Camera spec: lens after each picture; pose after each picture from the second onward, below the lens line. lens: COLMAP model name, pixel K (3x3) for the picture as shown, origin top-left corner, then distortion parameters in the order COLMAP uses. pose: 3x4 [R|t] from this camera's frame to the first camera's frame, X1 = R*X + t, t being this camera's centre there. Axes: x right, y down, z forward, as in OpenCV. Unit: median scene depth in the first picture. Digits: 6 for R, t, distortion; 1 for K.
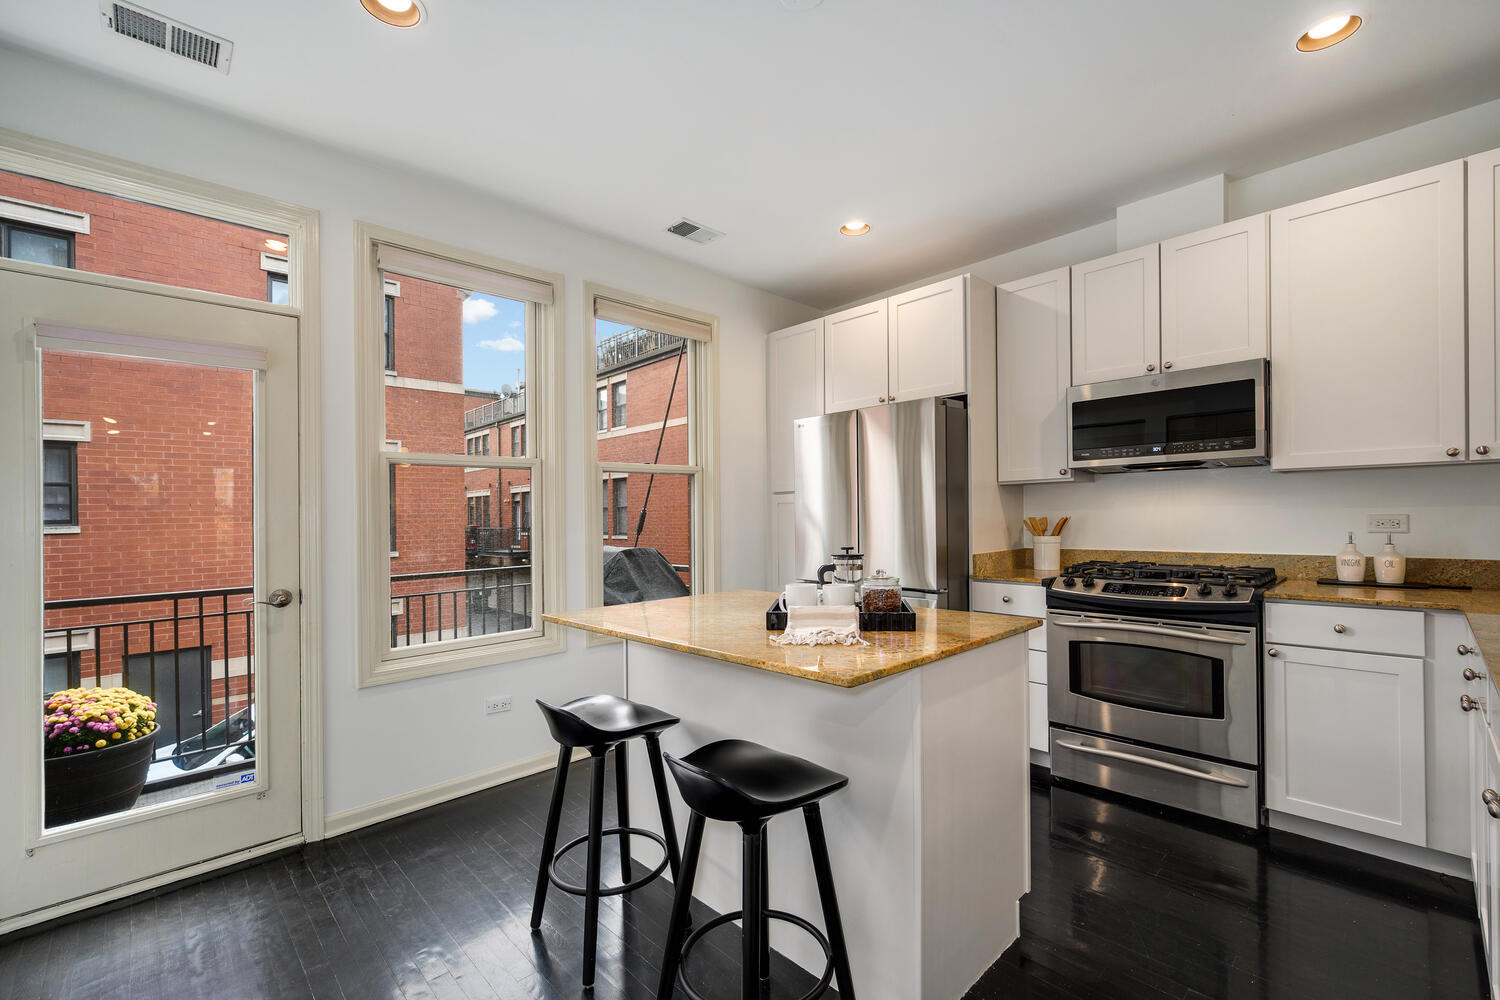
lens RADIAL K [[652.7, 0, 750.0], [0, 652.7, 496.1], [0, 0, 1]] dist [0.003107, 0.000219]
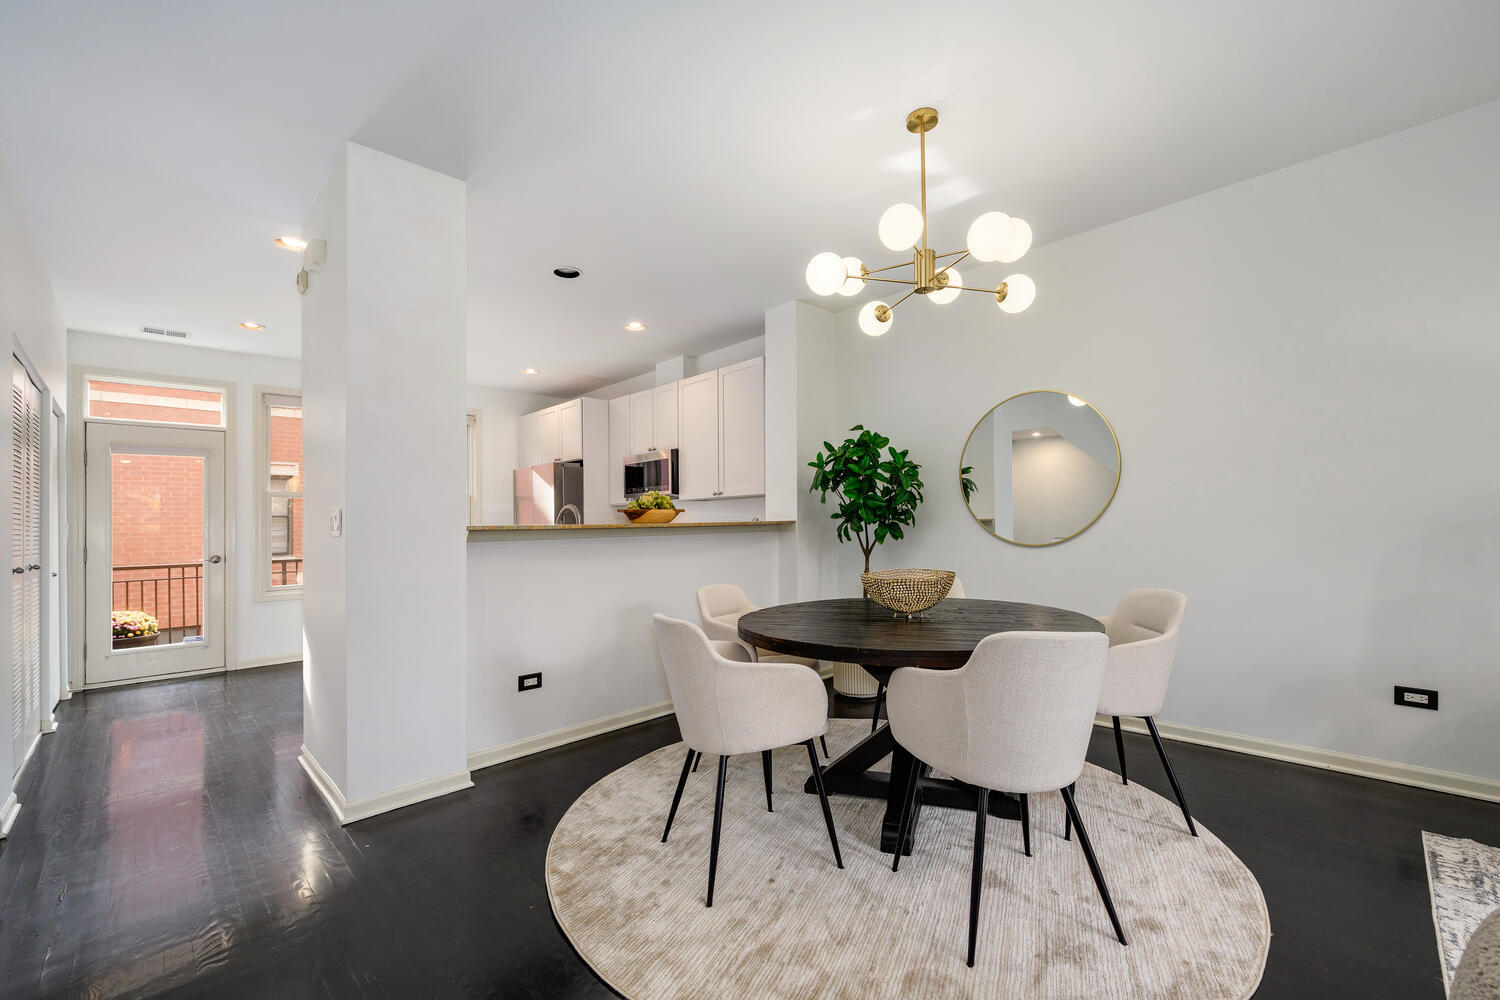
lens RADIAL K [[634.7, 0, 750.0], [0, 634.7, 500.0], [0, 0, 1]] dist [0.000243, 0.000028]
pose [[0.999908, -0.001269, 0.013481, 0.884995], [0.001429, 0.999929, -0.011828, -0.012906], [-0.013465, 0.011846, 0.999839, -0.978702]]
